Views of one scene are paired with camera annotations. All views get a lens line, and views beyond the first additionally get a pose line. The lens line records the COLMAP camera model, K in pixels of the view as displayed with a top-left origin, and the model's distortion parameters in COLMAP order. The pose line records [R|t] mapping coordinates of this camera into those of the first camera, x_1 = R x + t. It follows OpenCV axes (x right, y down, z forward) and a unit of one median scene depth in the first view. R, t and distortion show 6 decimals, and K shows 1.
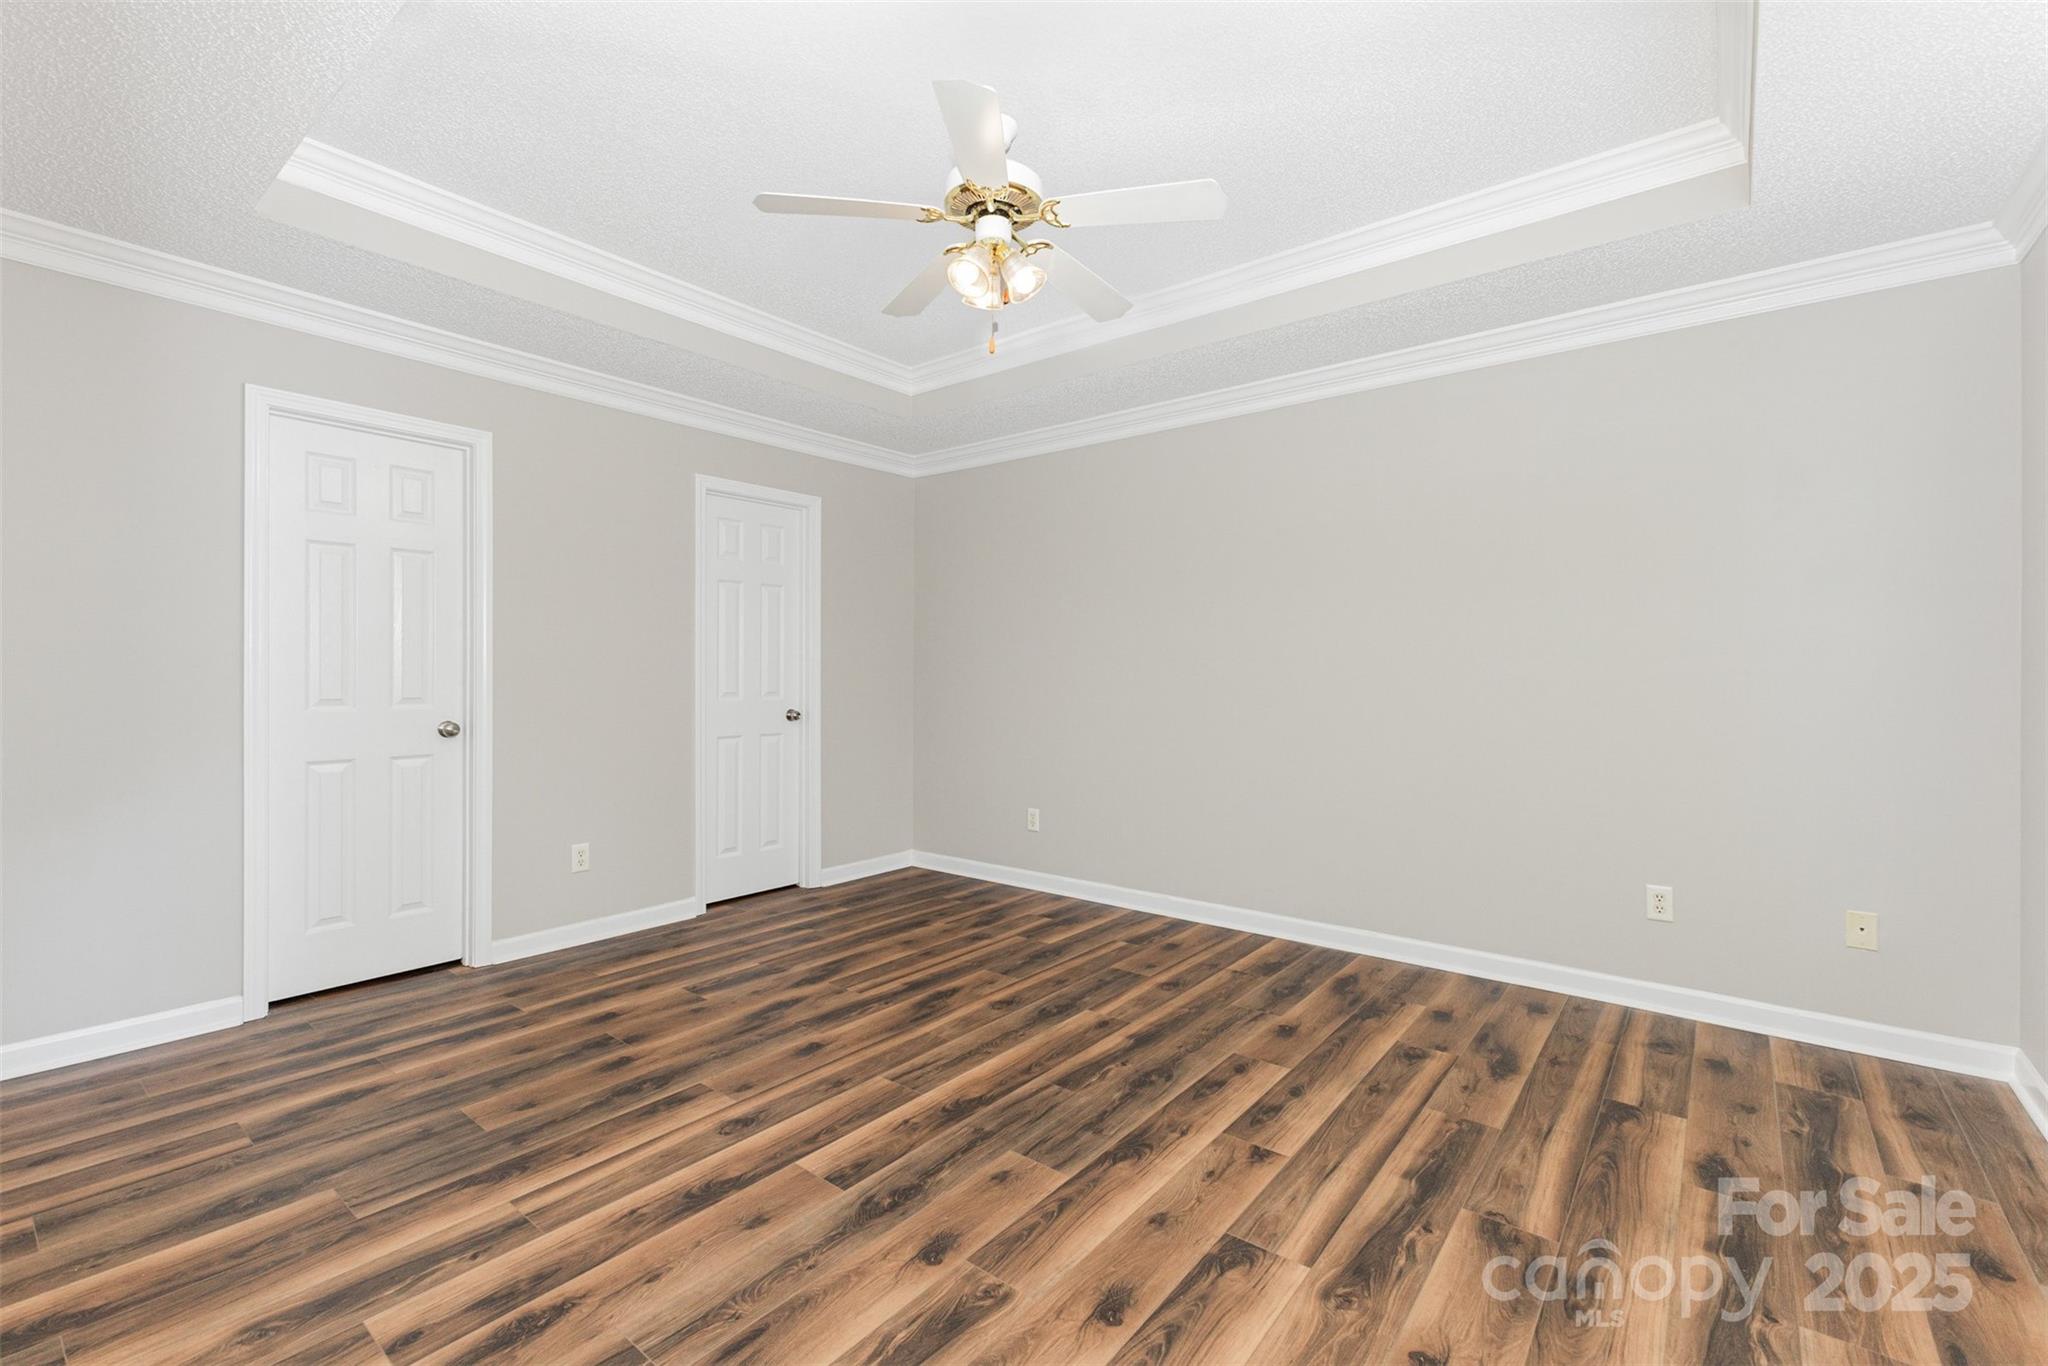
lens RADIAL K [[874.2, 0, 1031.9], [0, 874.2, 677.6], [0, 0, 1]] dist [0.003848, -0.000531]
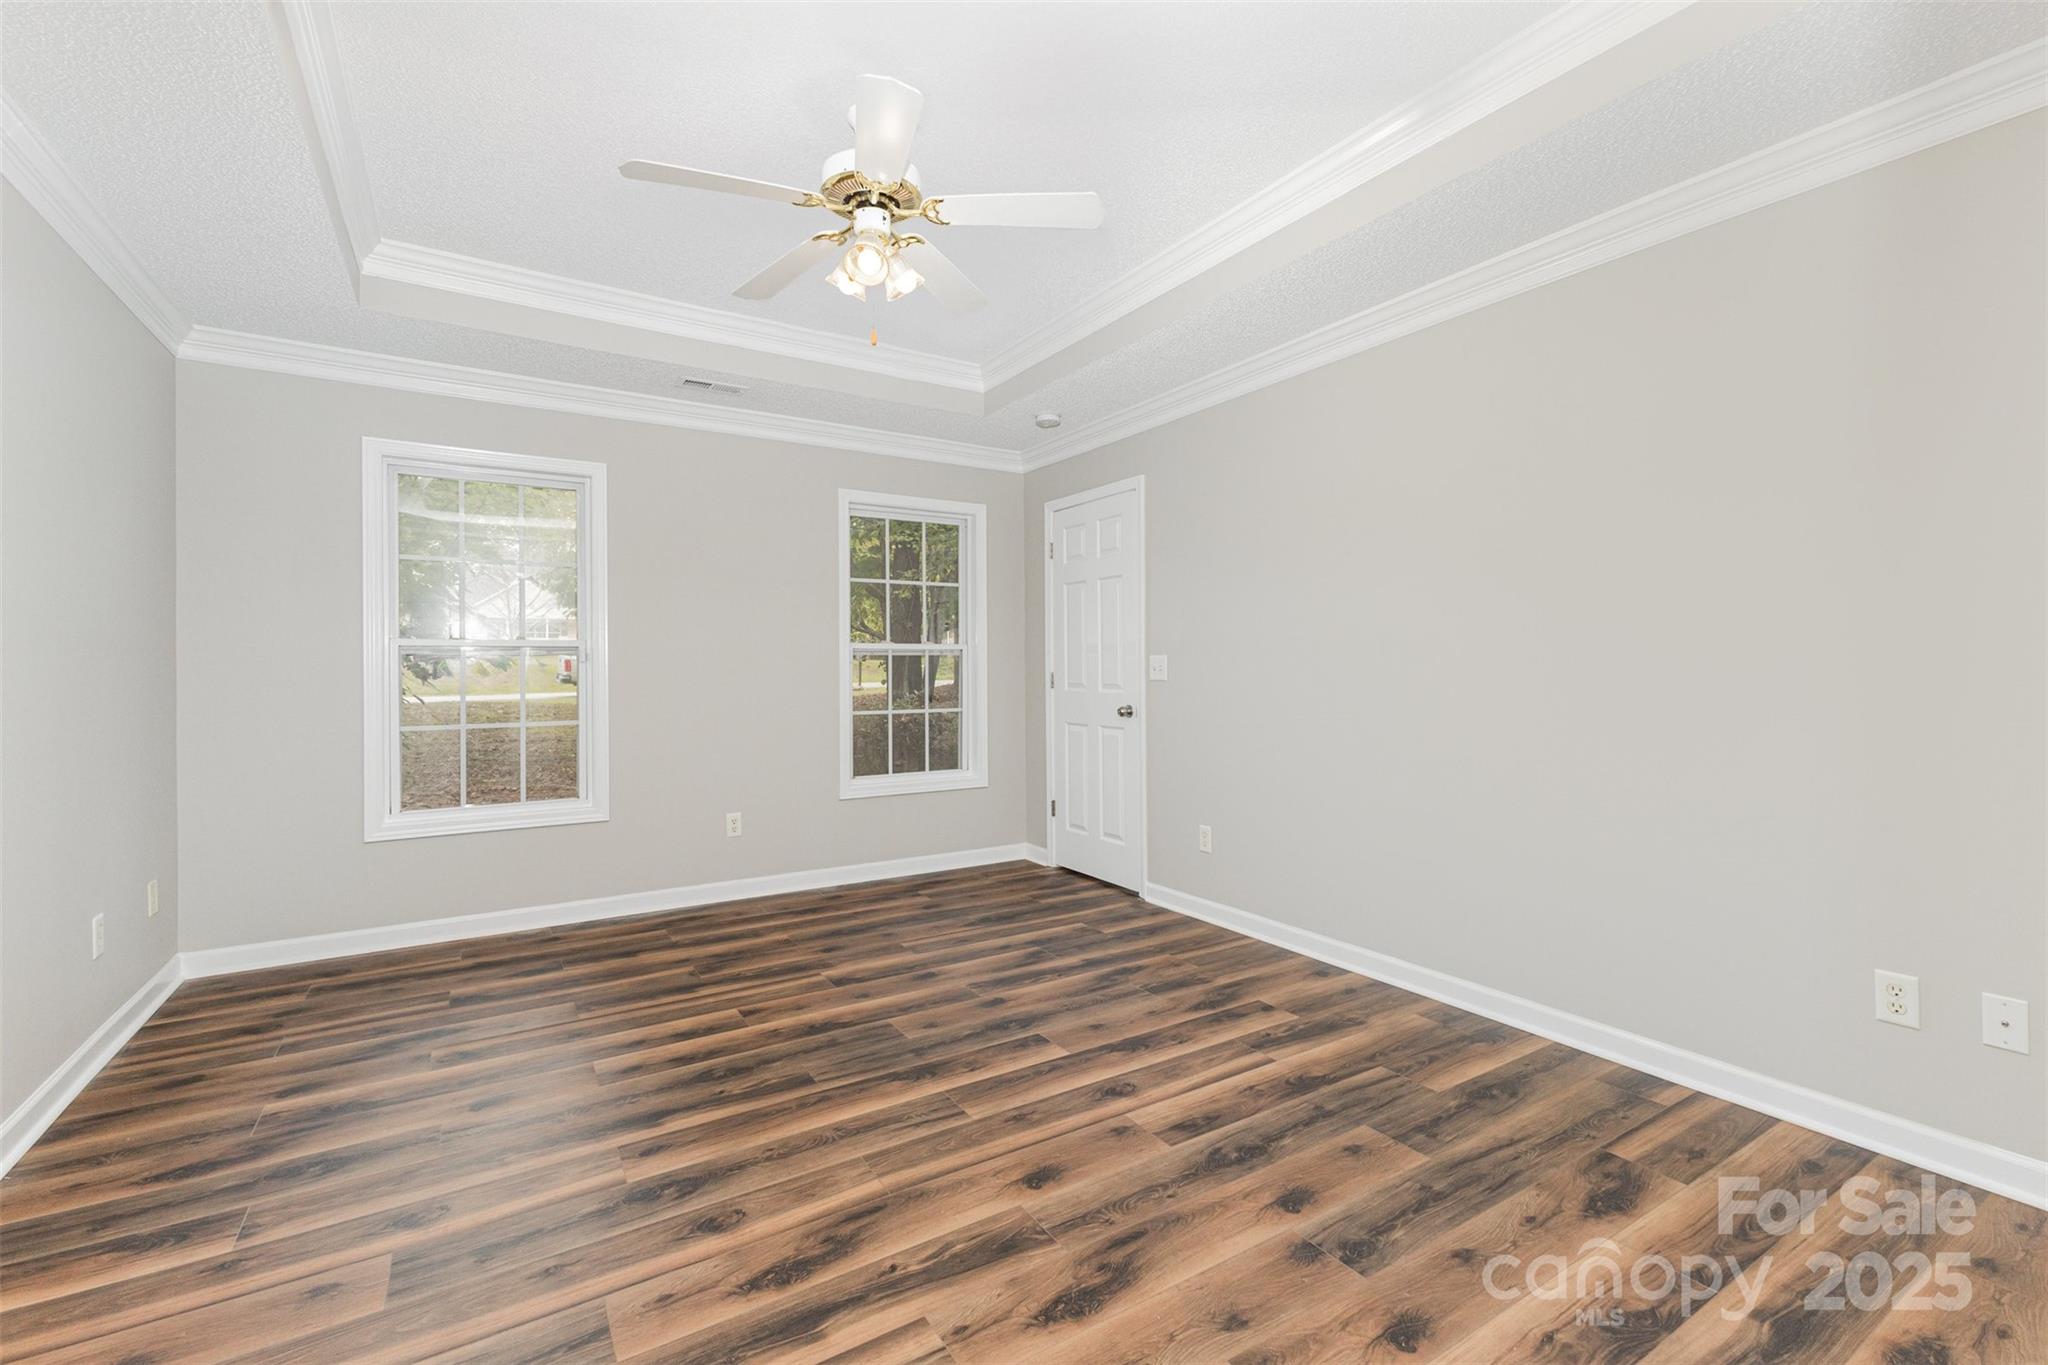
lens RADIAL K [[874.2, 0, 1031.9], [0, 874.2, 677.1], [0, 0, 1]] dist [0.003848, -0.000531]
pose [[-0.942134, -0.000457, 0.335237, -0.566707], [0.004674, 0.999884, 0.014497, -0.006587], [-0.335205, 0.015225, -0.942022, 1.944379]]
